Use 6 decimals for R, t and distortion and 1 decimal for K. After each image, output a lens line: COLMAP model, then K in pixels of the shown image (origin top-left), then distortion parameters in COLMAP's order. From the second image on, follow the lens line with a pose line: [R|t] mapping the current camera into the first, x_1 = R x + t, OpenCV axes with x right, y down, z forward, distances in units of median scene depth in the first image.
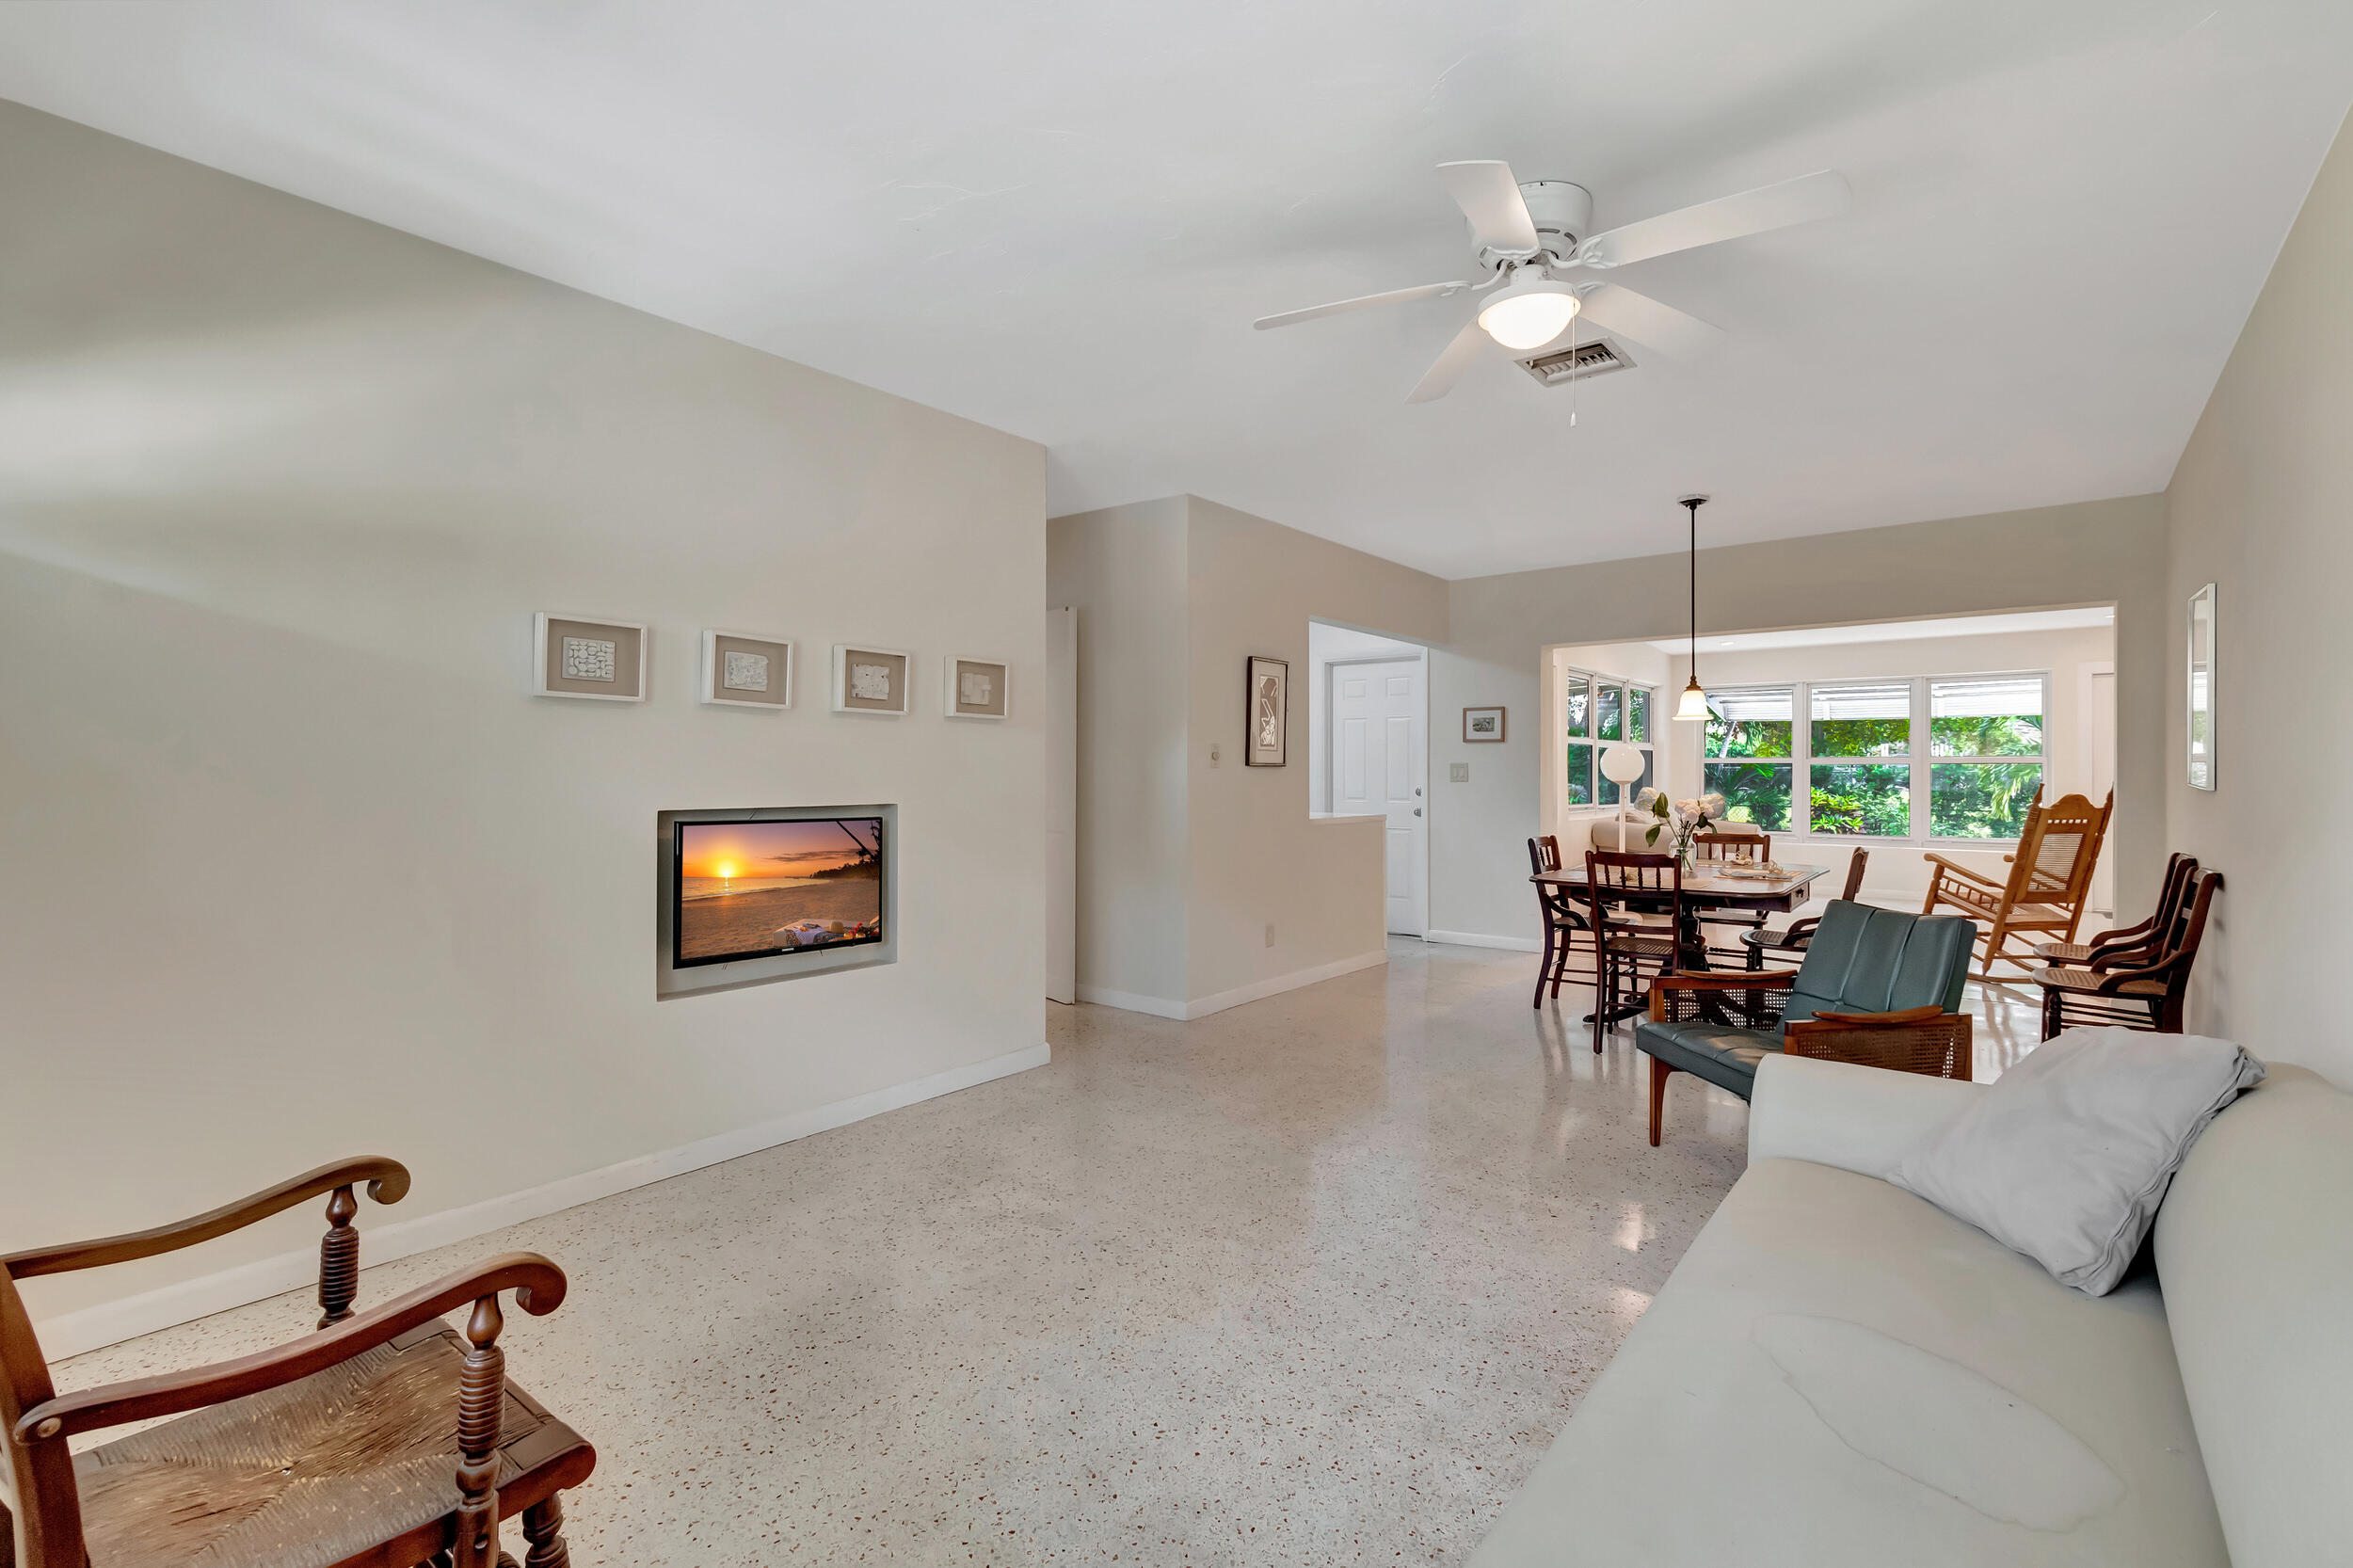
lens RADIAL K [[1051.1, 0, 1144.9], [0, 1051.1, 771.6], [0, 0, 1]] dist [-0.000626, -0.000160]
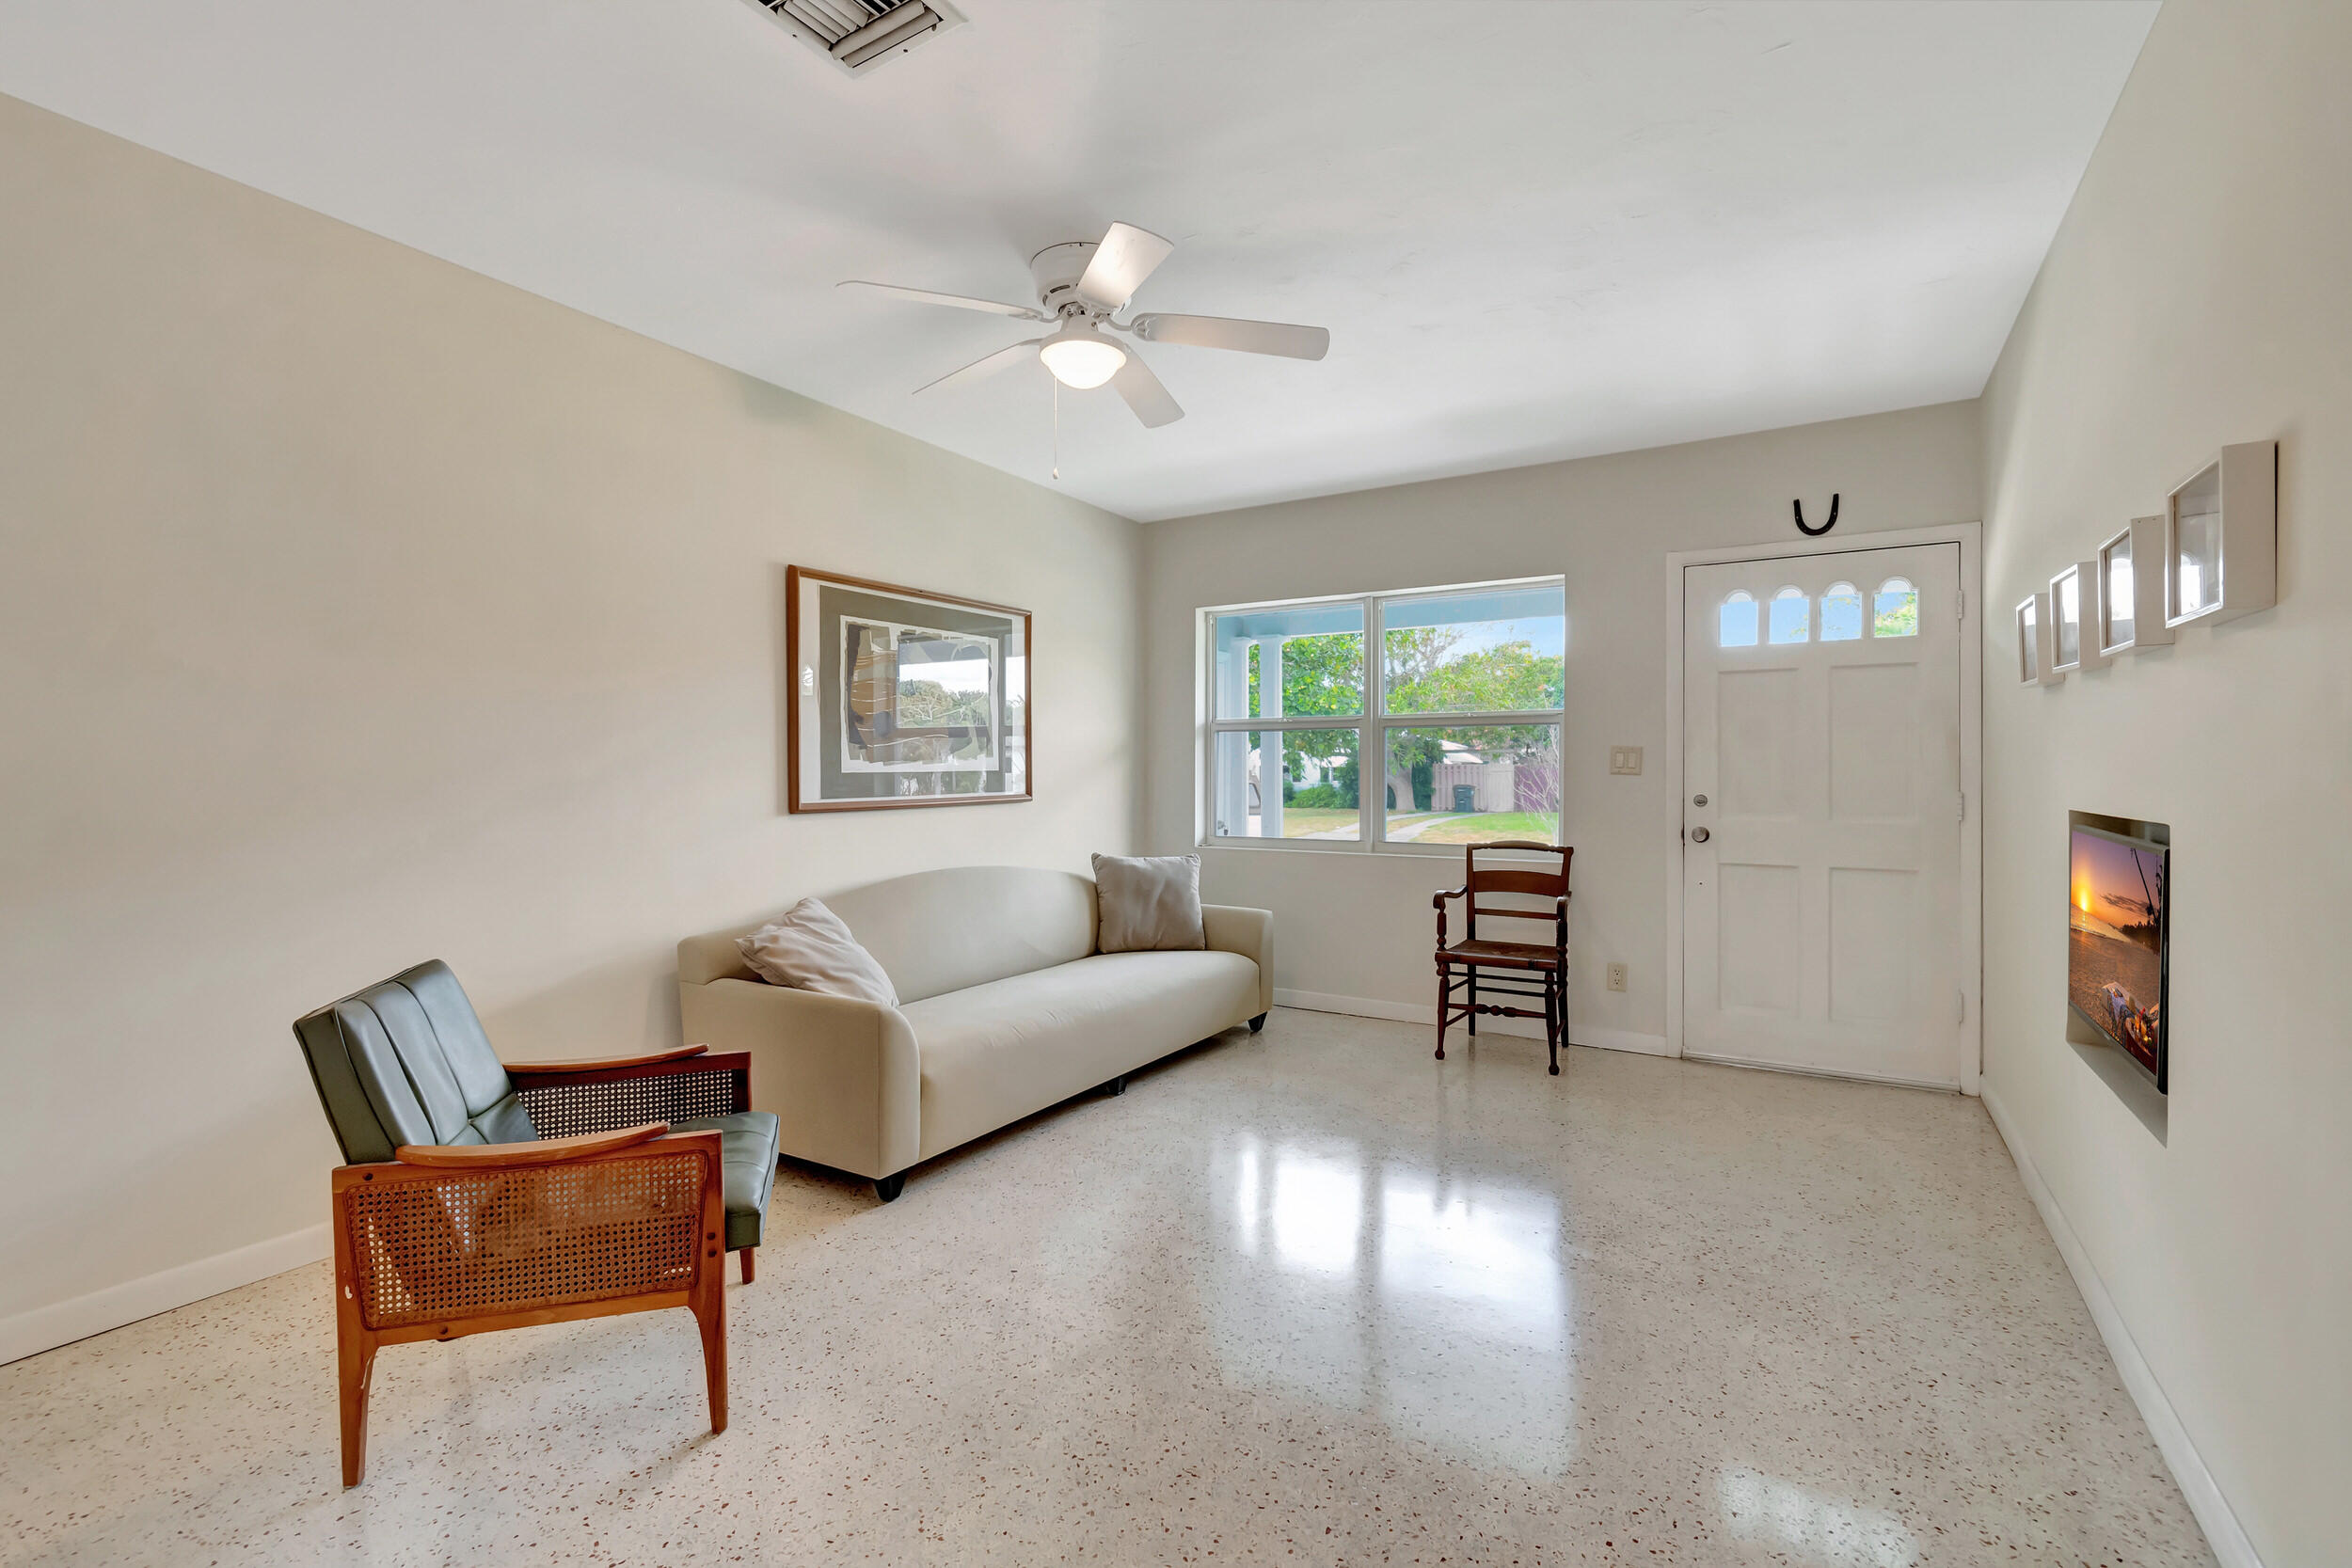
lens RADIAL K [[1051.7, 0, 1168.0], [0, 1051.7, 774.3], [0, 0, 1]] dist [-0.000282, -0.000349]
pose [[-0.988268, 0.003384, -0.152689, 0.158433], [0.003031, 0.999992, 0.002540, 0.002630], [0.152697, 0.002047, -0.988271, 0.752804]]
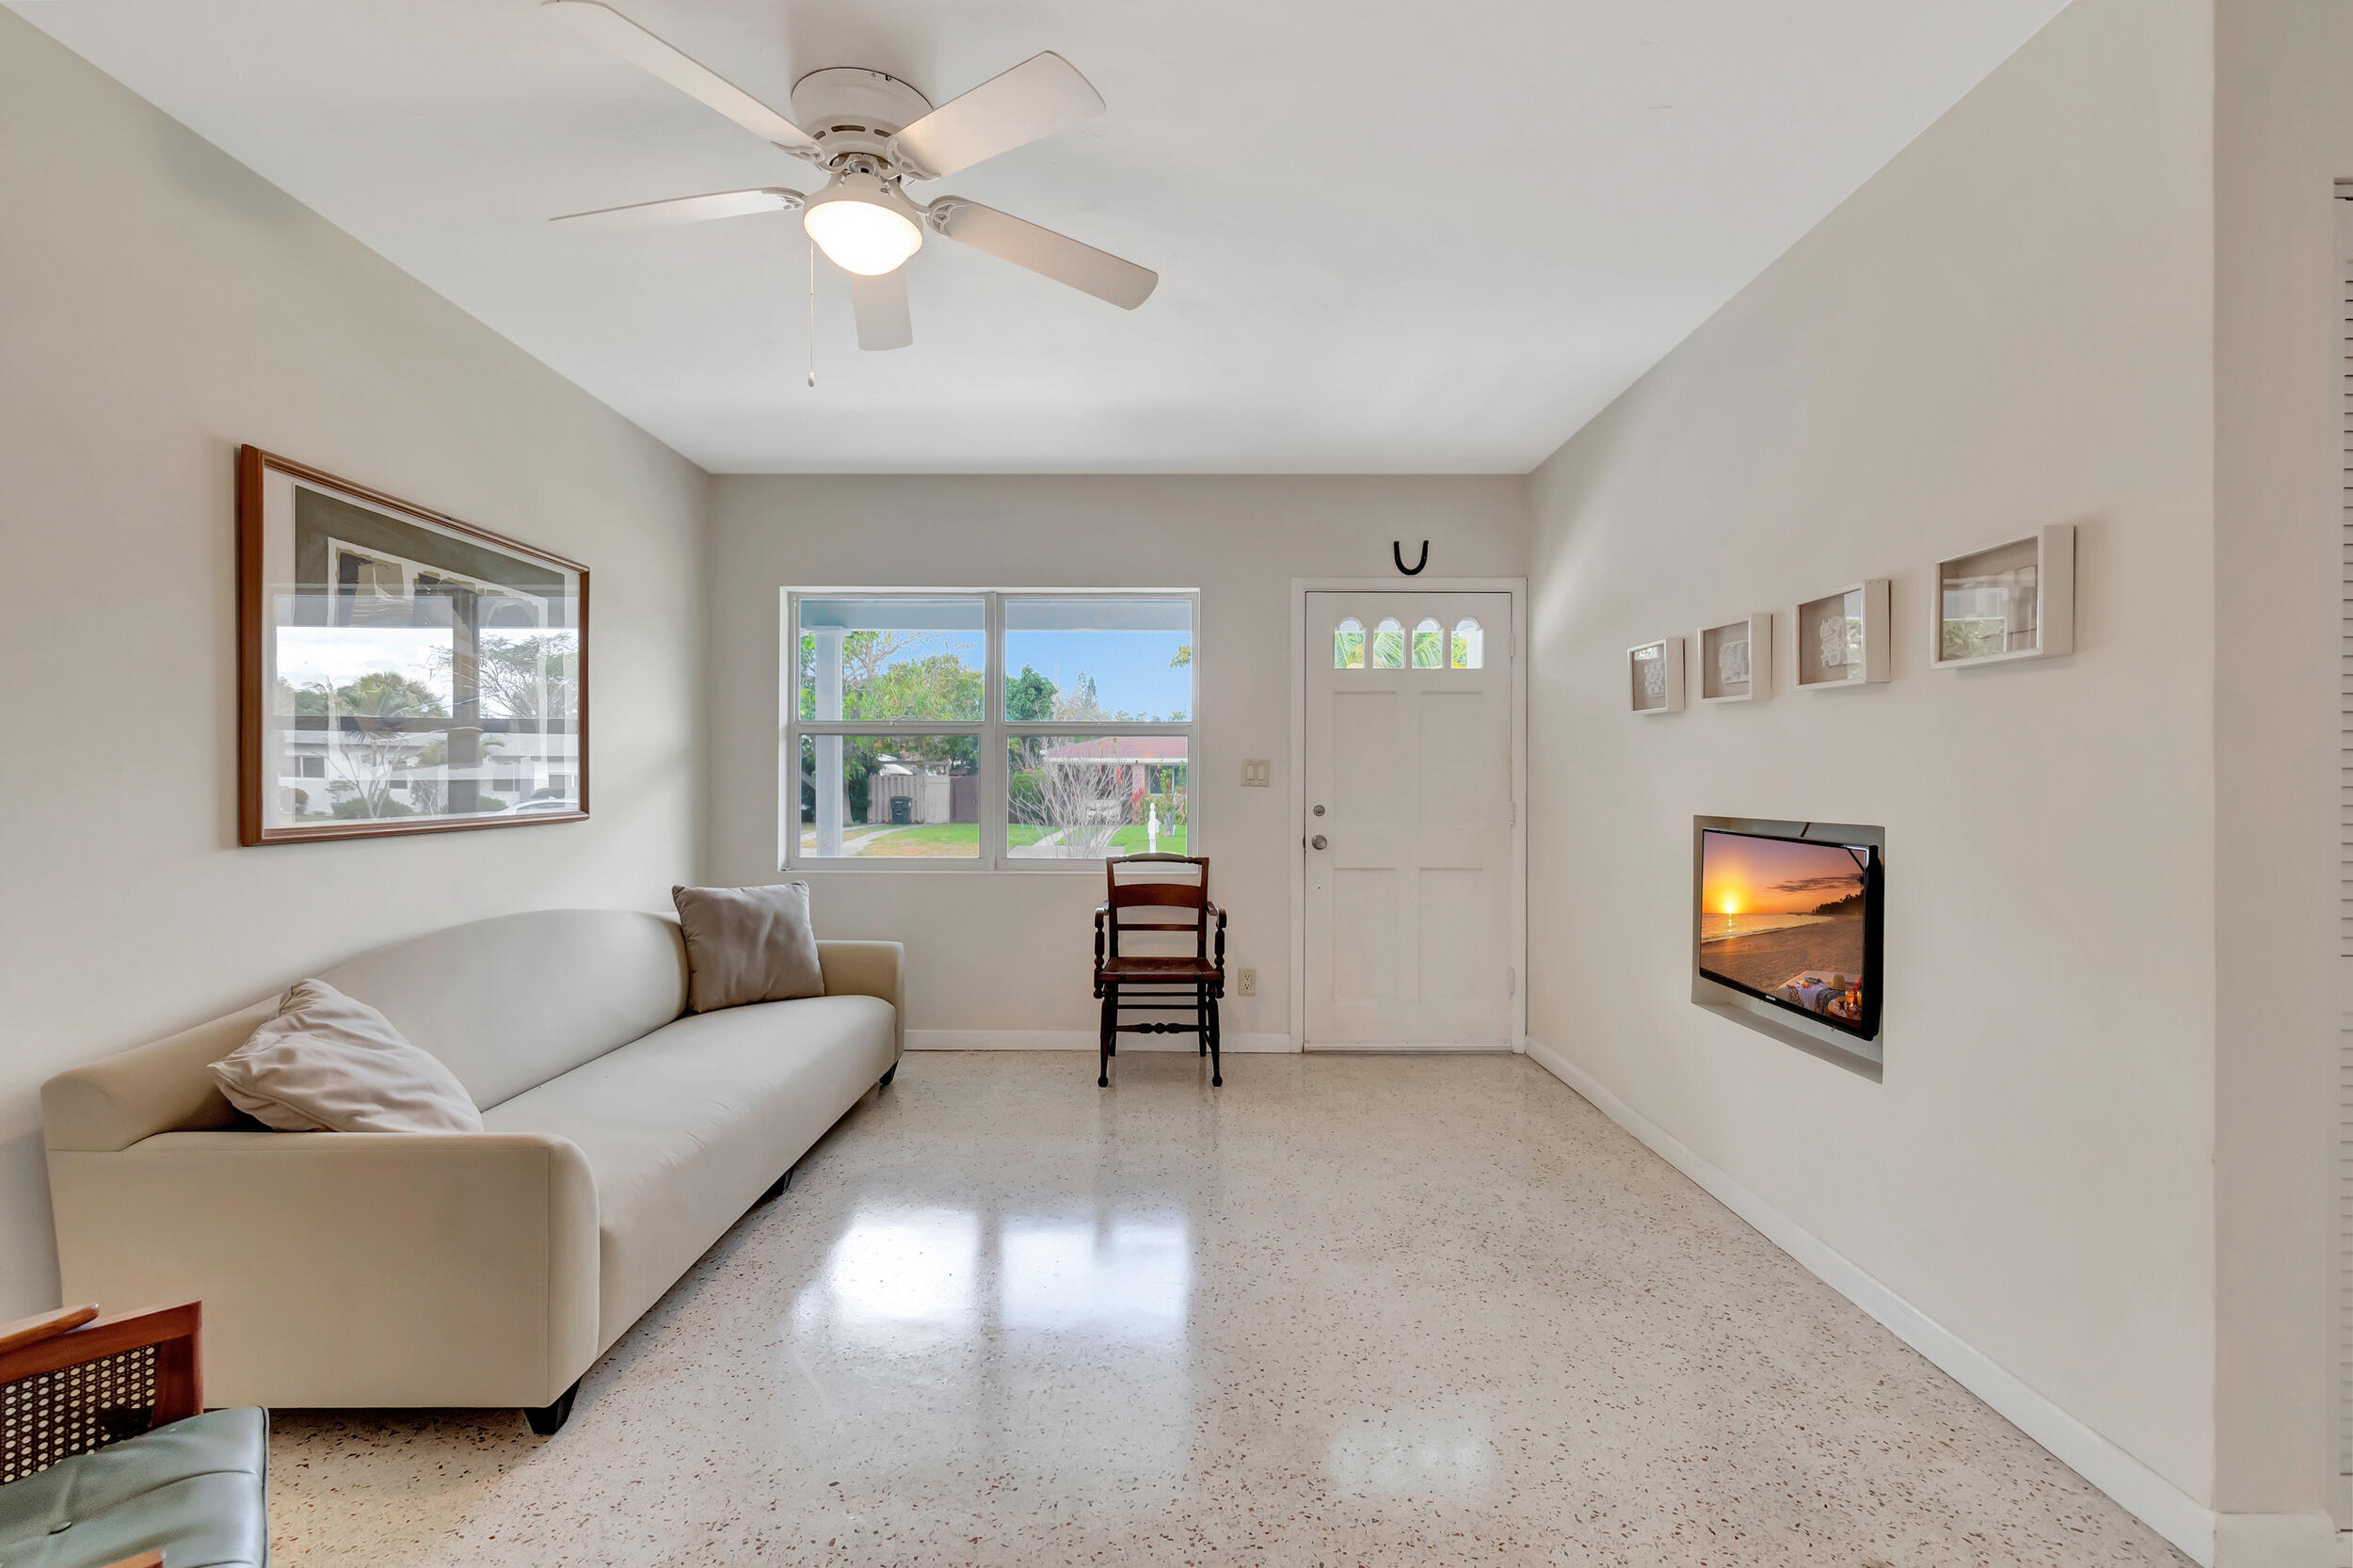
lens RADIAL K [[1059.5, 0, 1176.5], [0, 1059.5, 784.0], [0, 0, 1]] dist [0.001148, 0.000267]
pose [[-0.762821, 0.000088, -0.646610, 0.256032], [-0.000962, 0.999999, 0.001271, 0.003022], [0.646609, 0.001592, -0.762820, 0.643142]]
